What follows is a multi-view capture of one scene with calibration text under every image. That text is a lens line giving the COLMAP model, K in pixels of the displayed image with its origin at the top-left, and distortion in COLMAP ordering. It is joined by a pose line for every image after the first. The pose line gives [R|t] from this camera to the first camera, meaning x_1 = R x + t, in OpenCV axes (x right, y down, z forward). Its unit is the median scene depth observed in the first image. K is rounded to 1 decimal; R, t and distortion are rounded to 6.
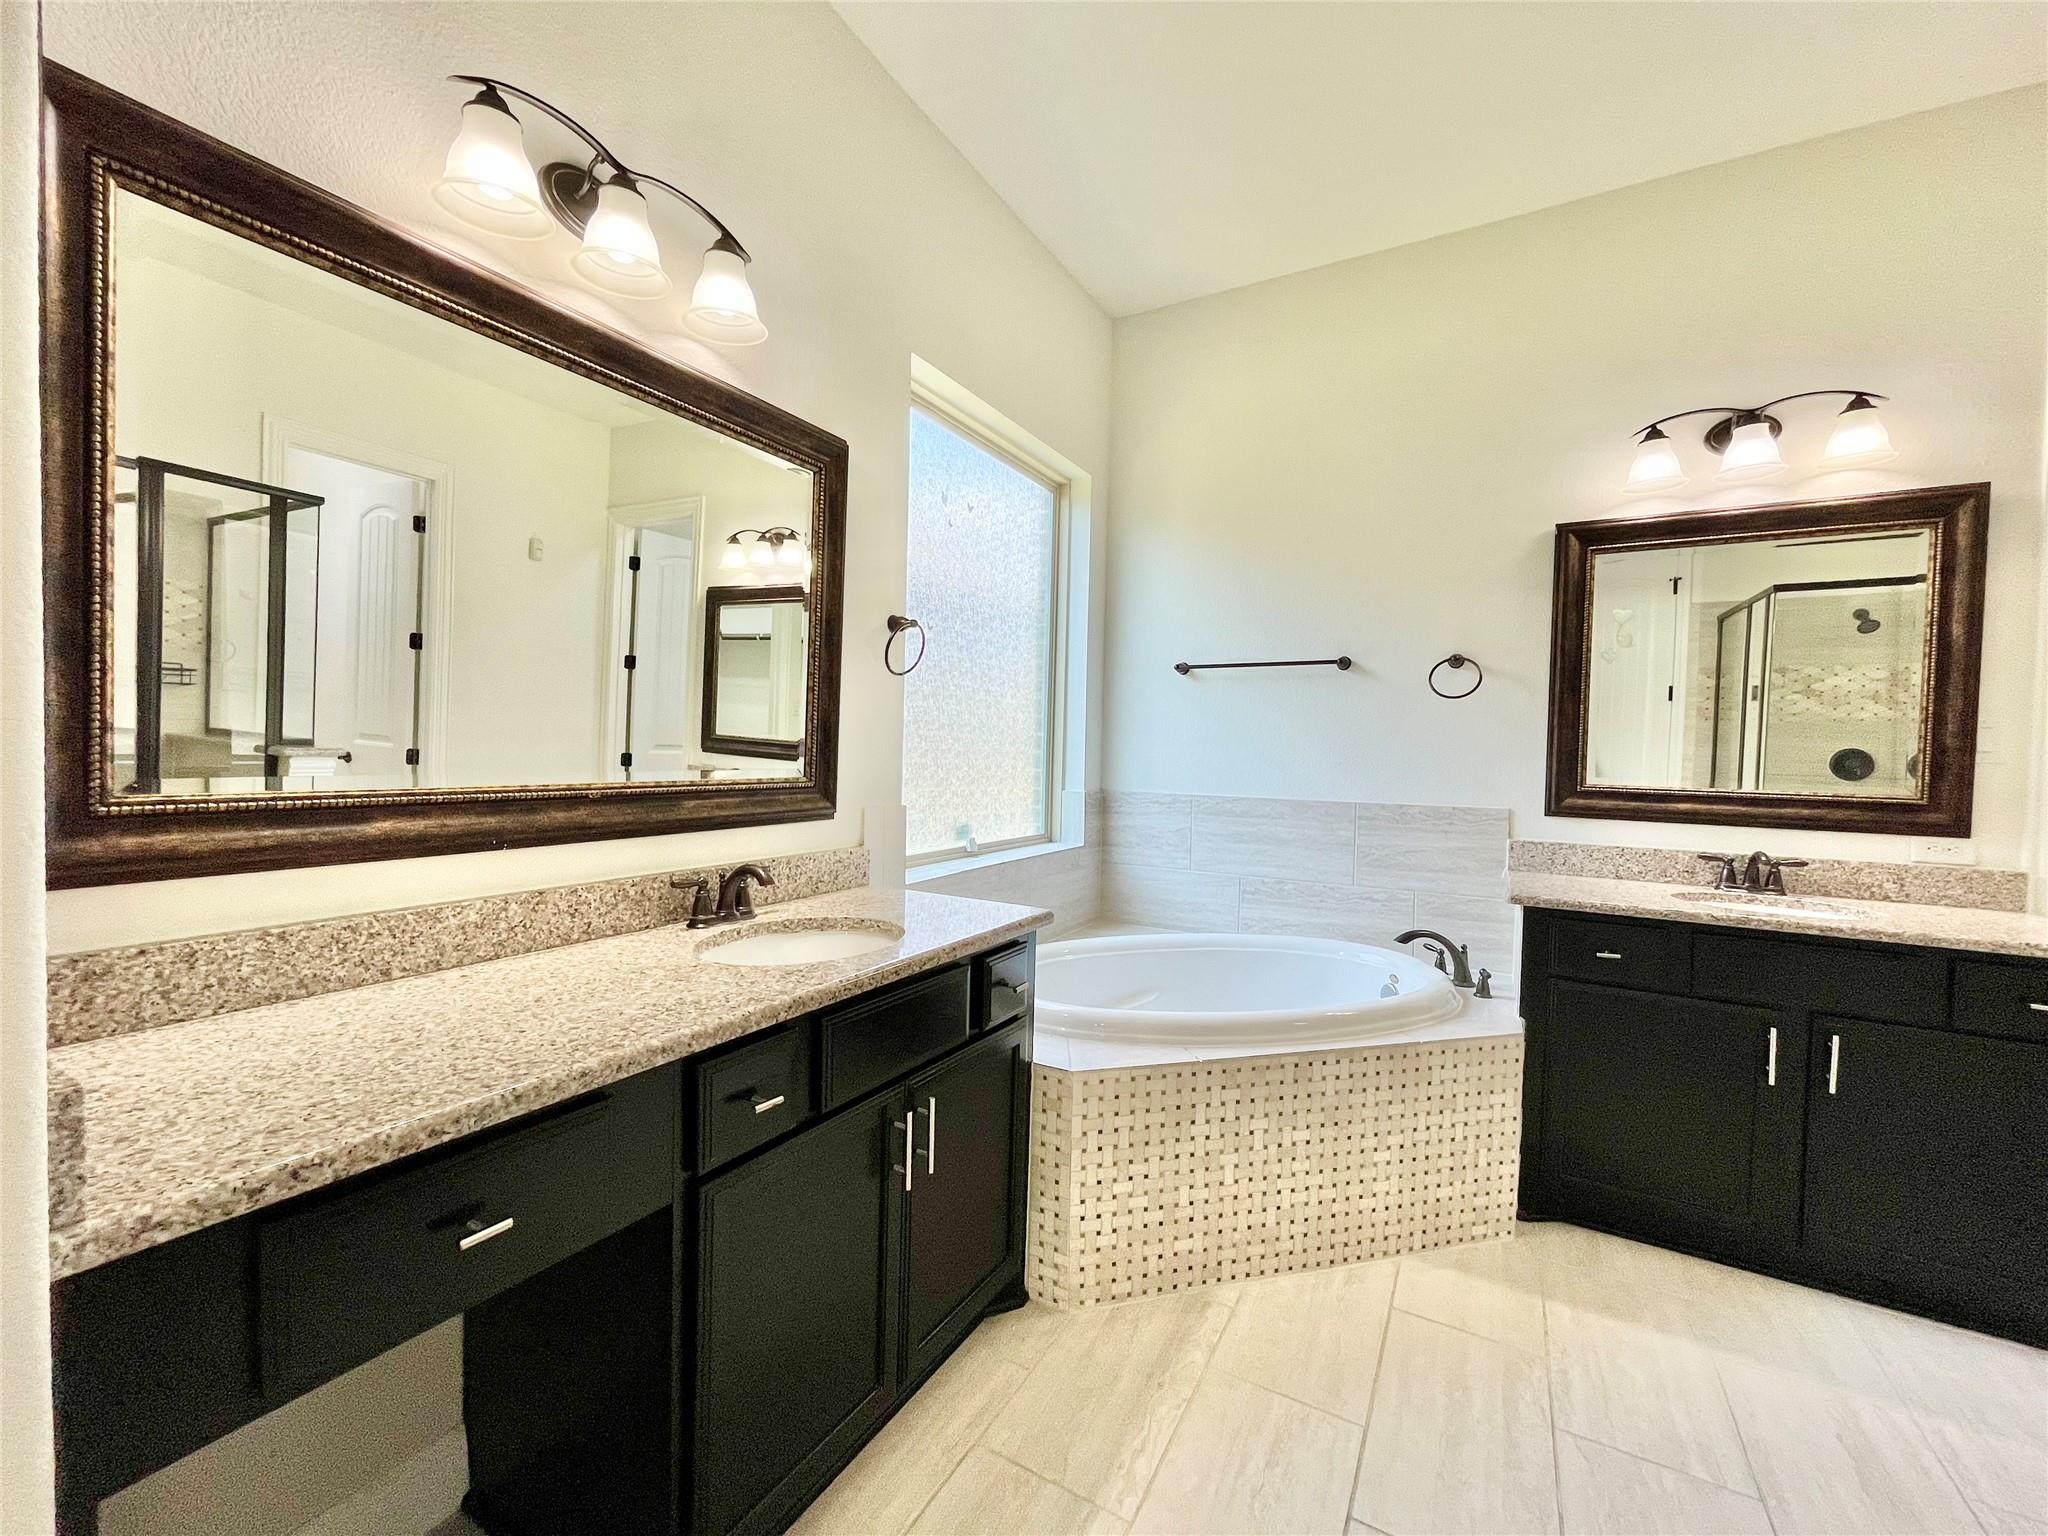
lens RADIAL K [[828.5, 0, 1019.4], [0, 828.5, 769.3], [0, 0, 1]] dist [-0.002762, -0.000380]
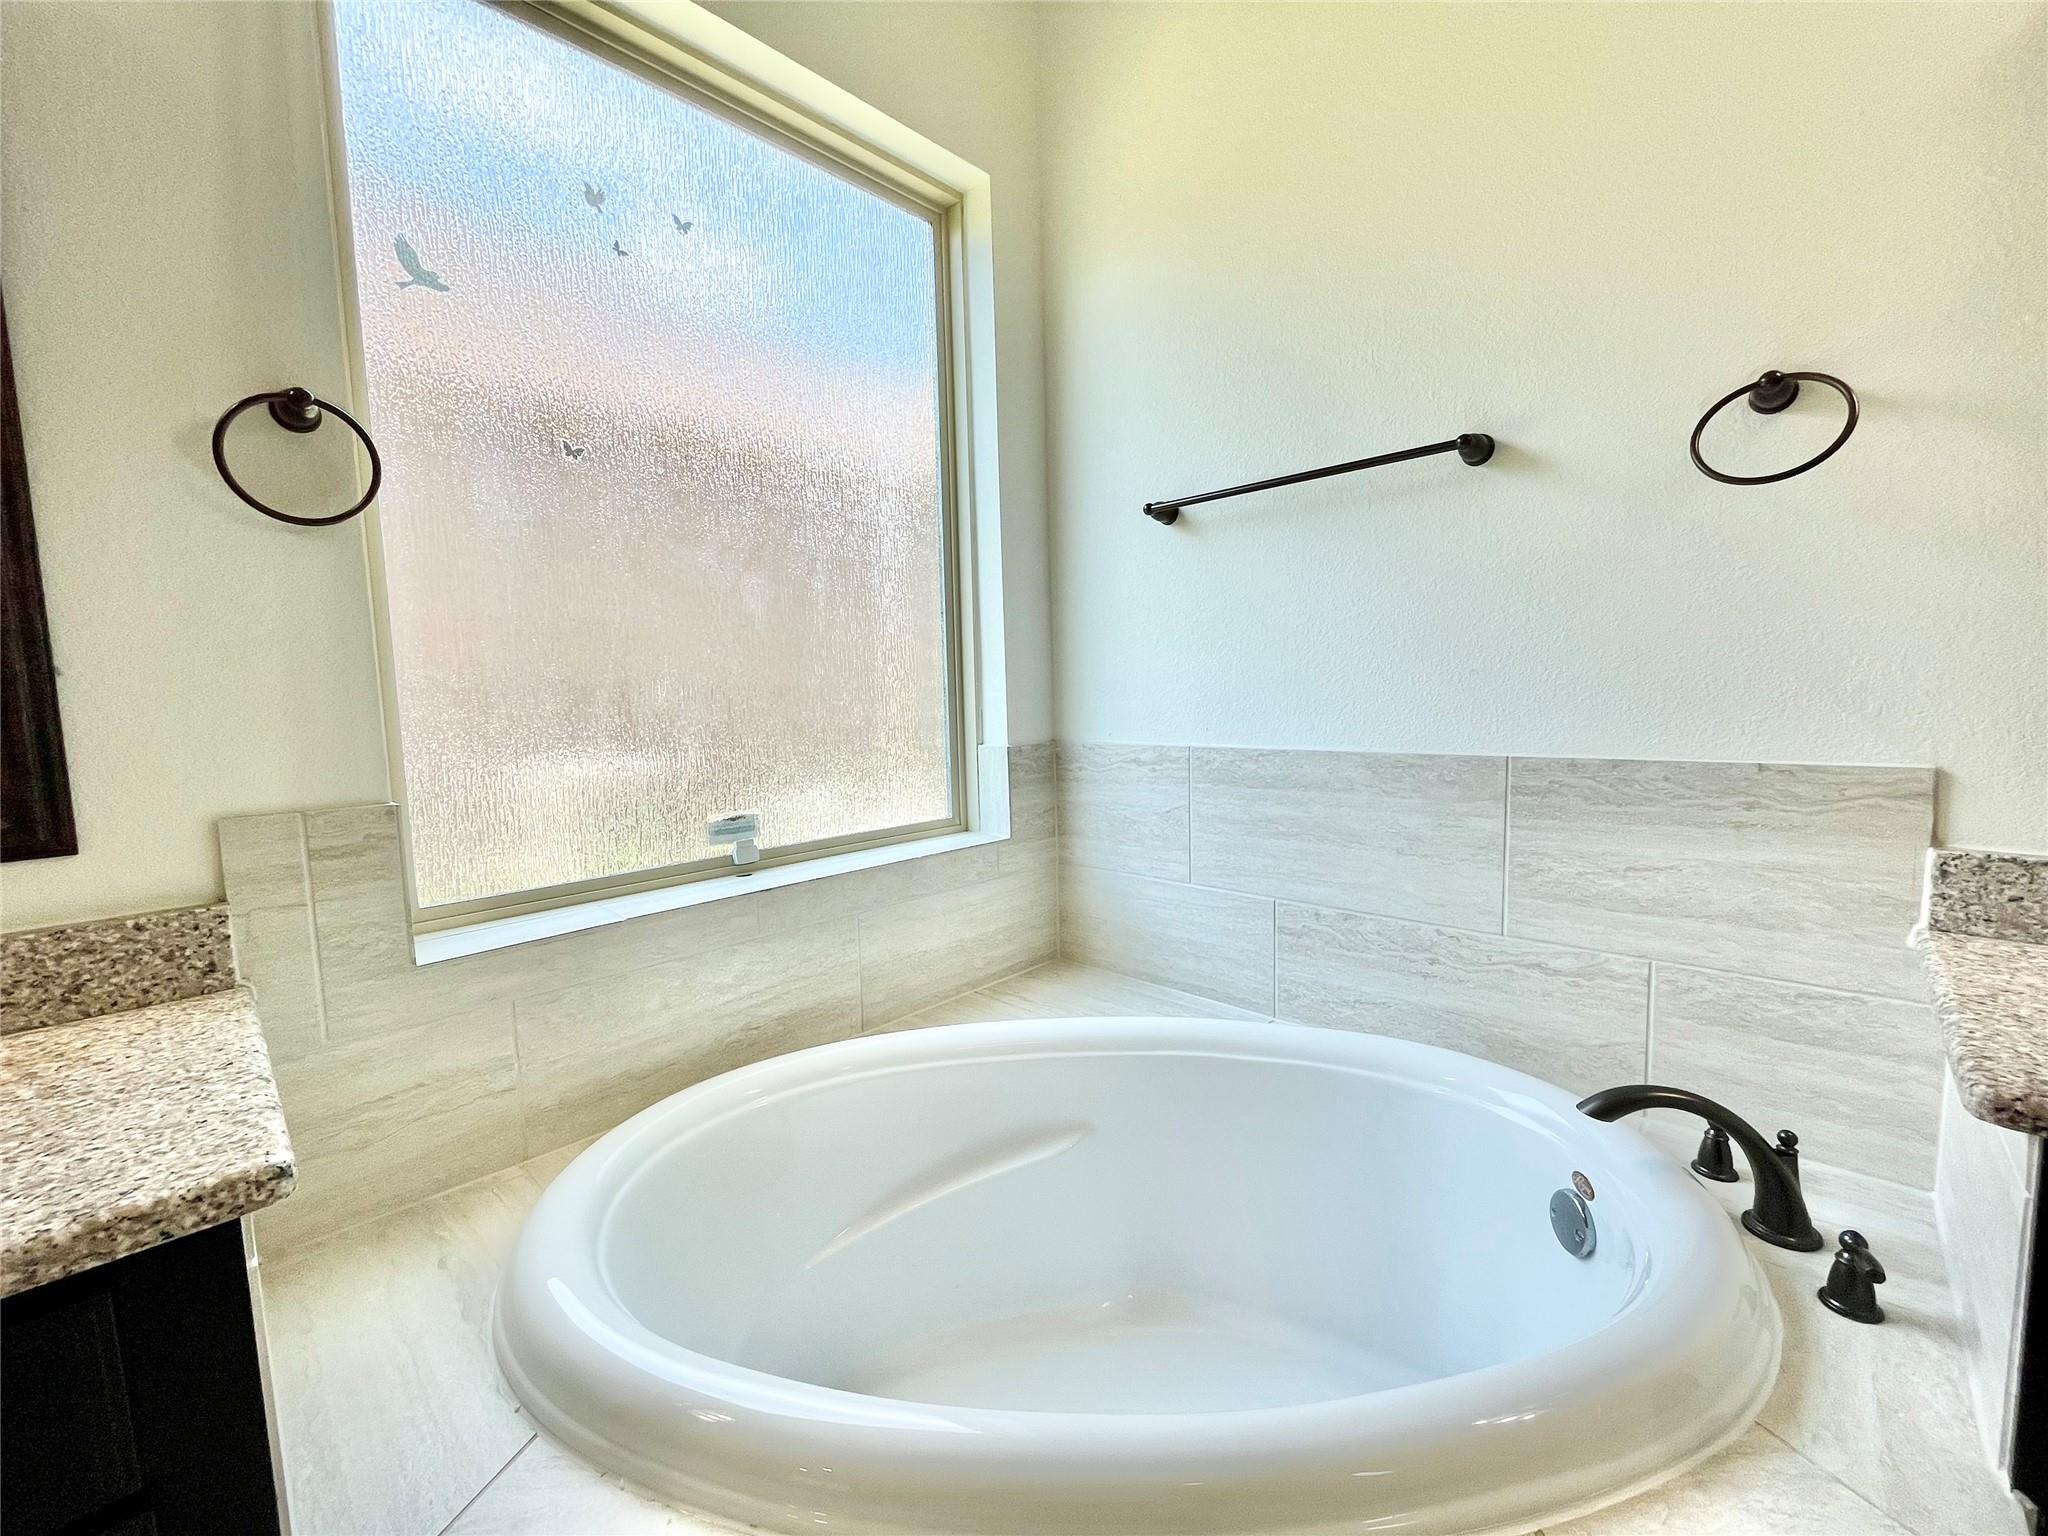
lens RADIAL K [[828.5, 0, 1019.4], [0, 828.5, 769.3], [0, 0, 1]] dist [-0.002762, -0.000380]
pose [[0.968626, -0.026038, -0.247154, 0.261528], [0.043510, 0.996904, 0.065497, 0.005747], [0.244683, -0.074196, 0.966760, 0.498623]]
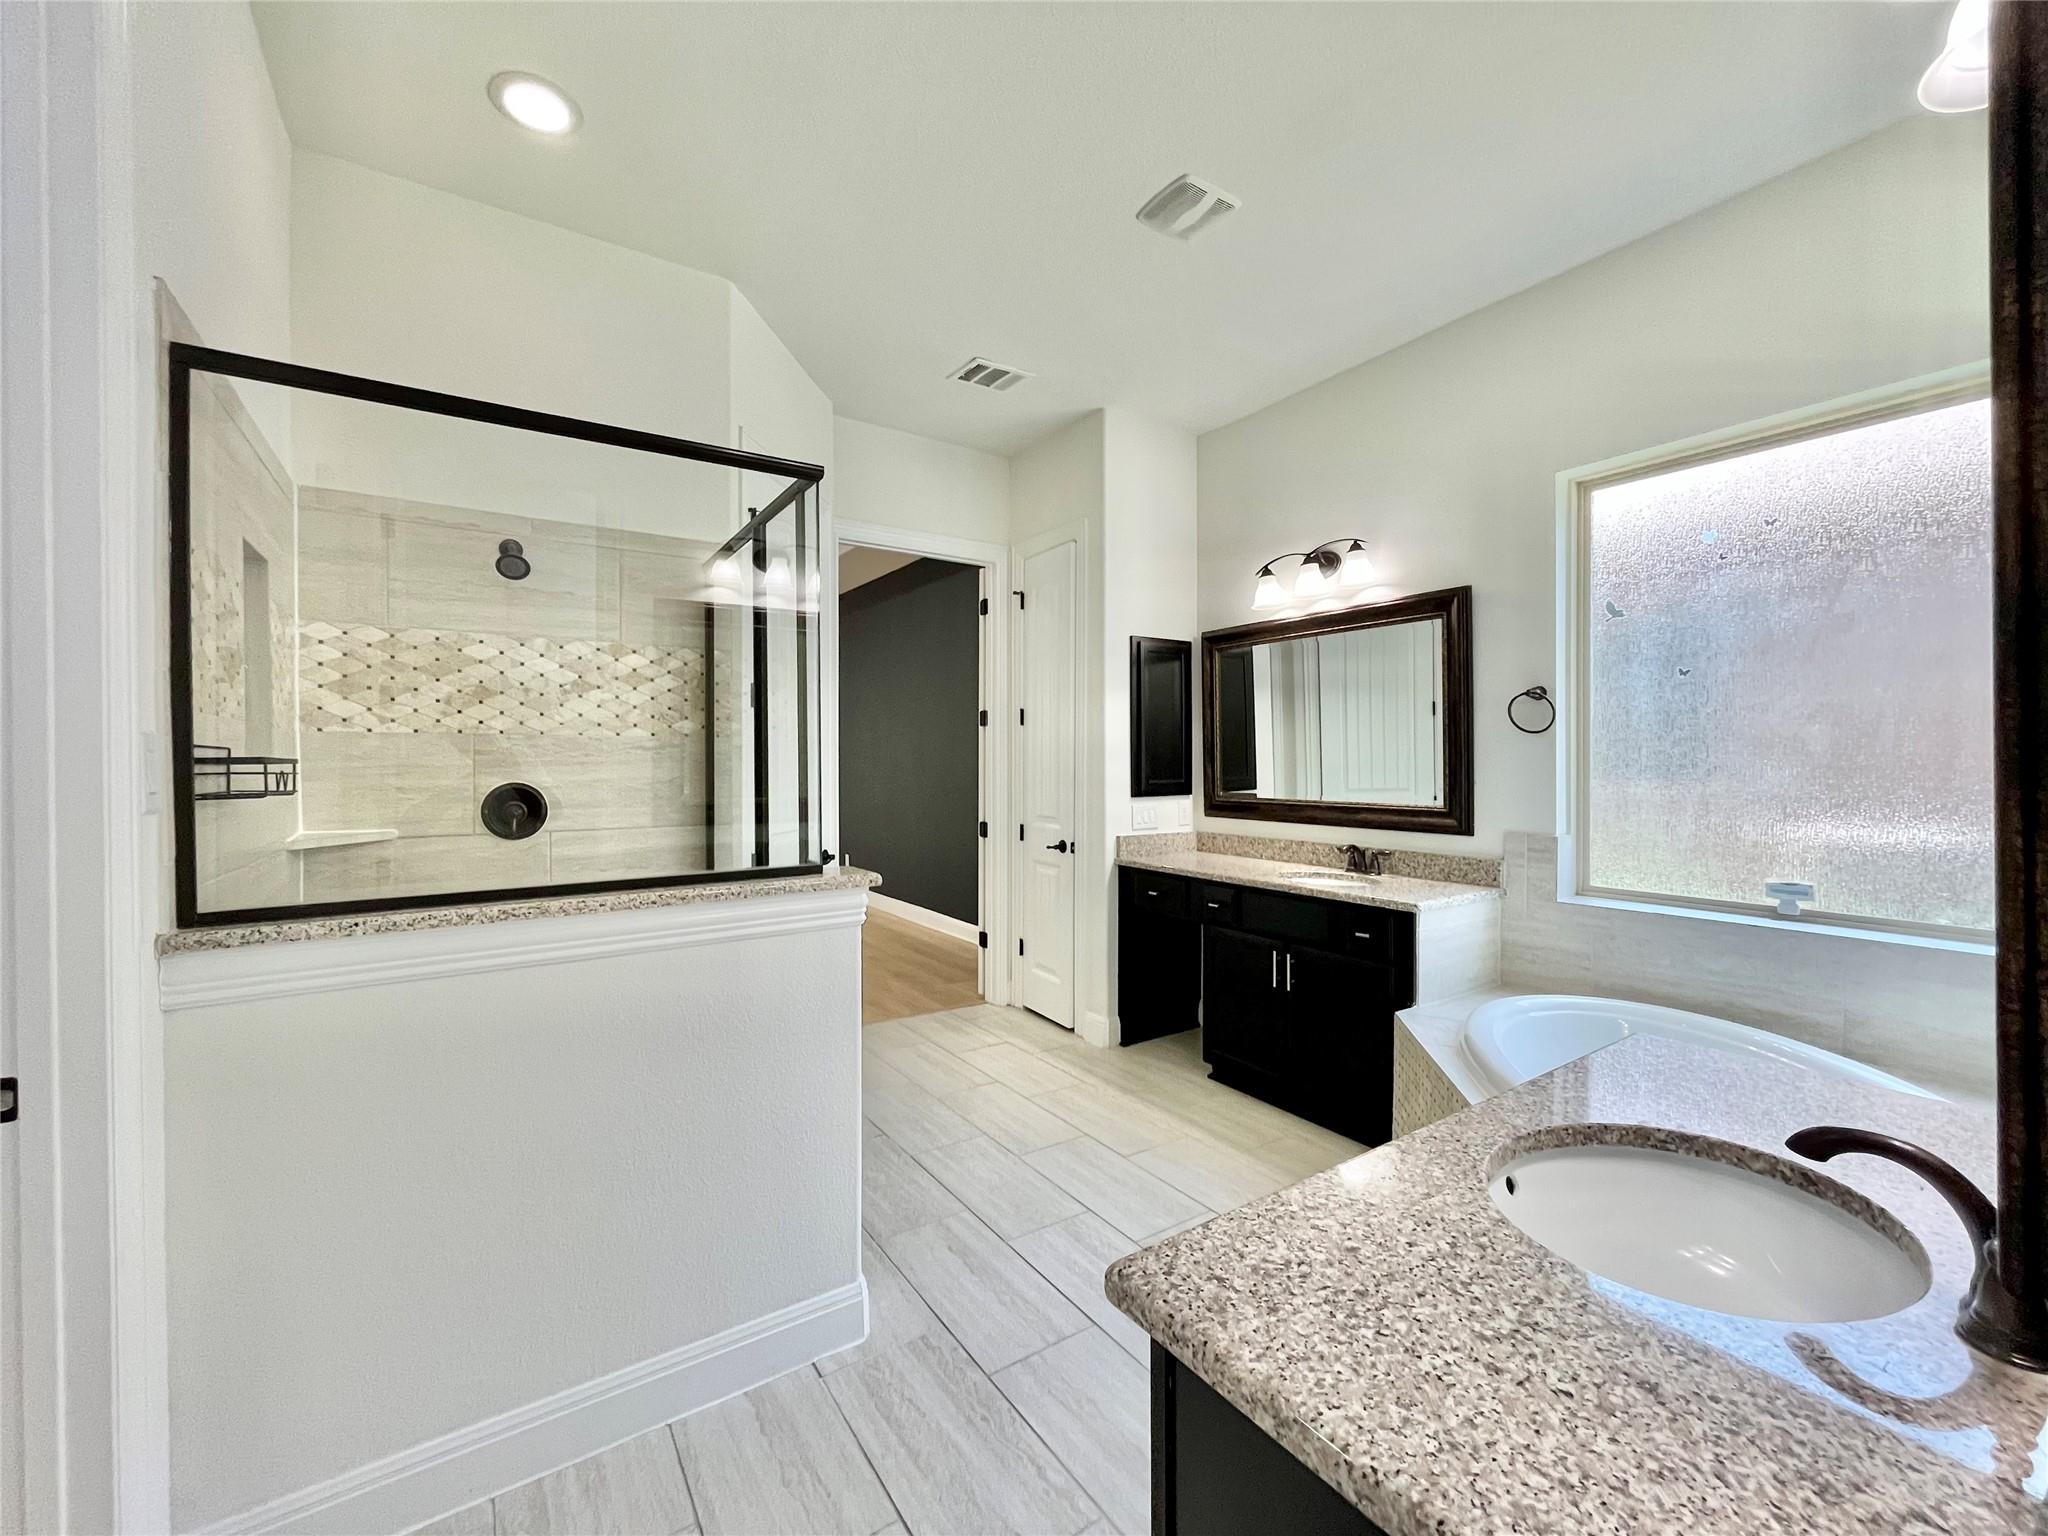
lens RADIAL K [[832.5, 0, 1024.0], [0, 832.5, 768.0], [0, 0, 1]] dist [-0.004026, 0.000166]
pose [[-0.445848, -0.007910, -0.895074, 1.052837], [-0.026730, 0.999633, 0.004481, -0.034815], [0.894709, 0.025923, -0.445896, 0.667384]]
